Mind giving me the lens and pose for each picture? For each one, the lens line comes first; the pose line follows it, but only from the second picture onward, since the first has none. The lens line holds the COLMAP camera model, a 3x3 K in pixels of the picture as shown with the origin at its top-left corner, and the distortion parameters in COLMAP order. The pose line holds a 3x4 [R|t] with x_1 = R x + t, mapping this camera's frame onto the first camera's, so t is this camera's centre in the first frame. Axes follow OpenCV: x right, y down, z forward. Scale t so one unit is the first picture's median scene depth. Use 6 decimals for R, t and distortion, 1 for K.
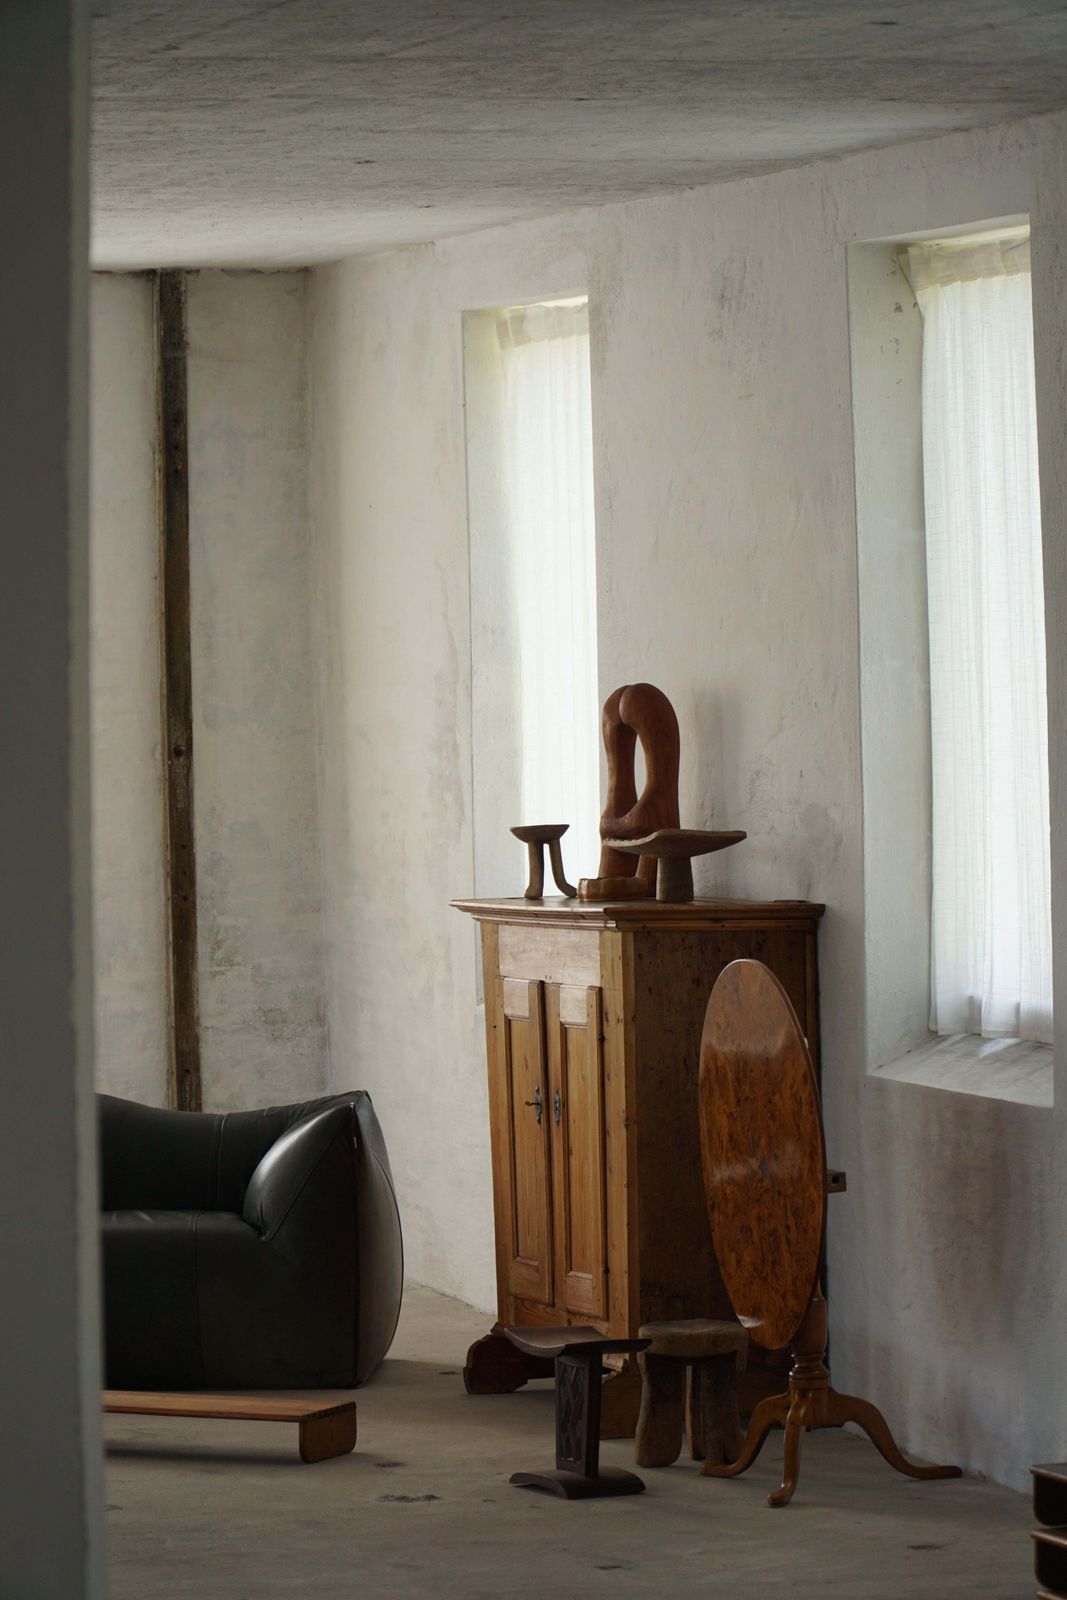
lens RADIAL K [[7906.7, 0, 612.0], [0, 7906.7, 844.1], [0, 0, 1]] dist [-1.488153, 0.000000]
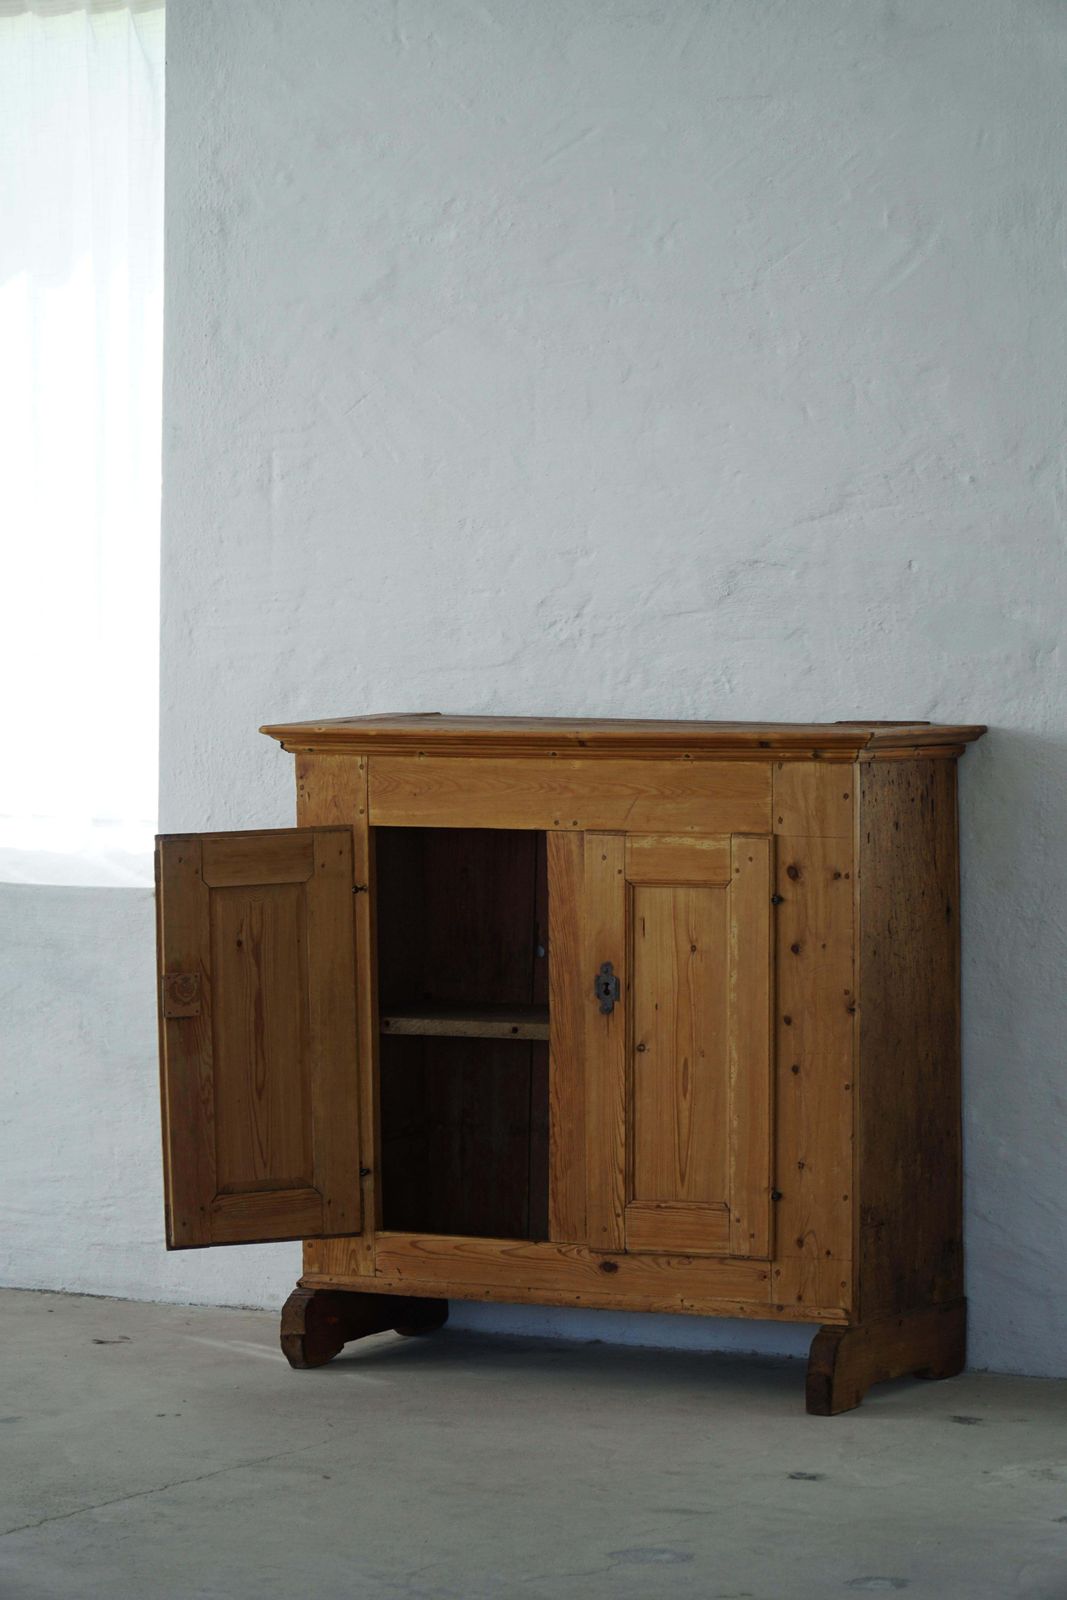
lens RADIAL K [[6343.5, 0, 548.6], [0, 6343.5, 873.2], [0, 0, 1]] dist [-0.940268, 0.000000]
pose [[0.705192, -0.027378, 0.708488, -0.462460], [0.002852, 0.999356, 0.035779, -0.000528], [-0.709011, -0.023210, 0.704815, 0.575822]]
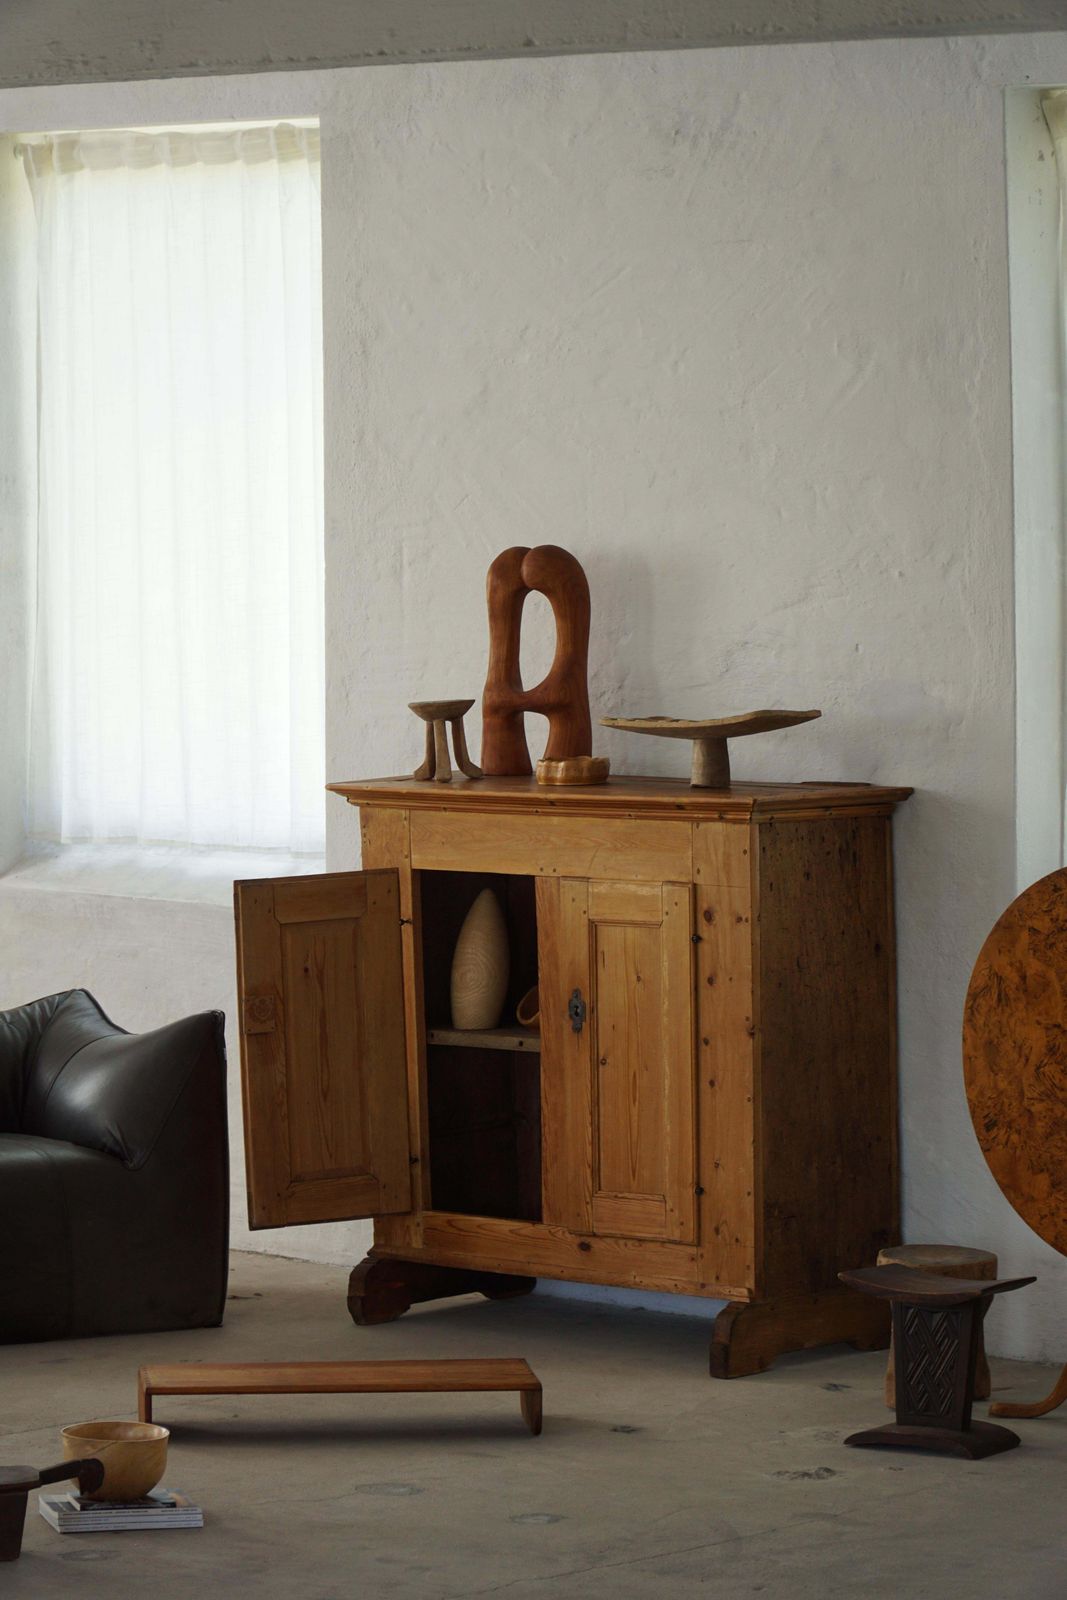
lens RADIAL K [[6343.5, 0, 525.9], [0, 6343.5, 864.1], [0, 0, 1]] dist [-0.940268, 0.000000]
pose [[0.870097, -0.030826, 0.491915, -0.381104], [0.007617, 0.998764, 0.049114, -0.020389], [-0.492821, -0.038987, 0.869257, 0.371677]]
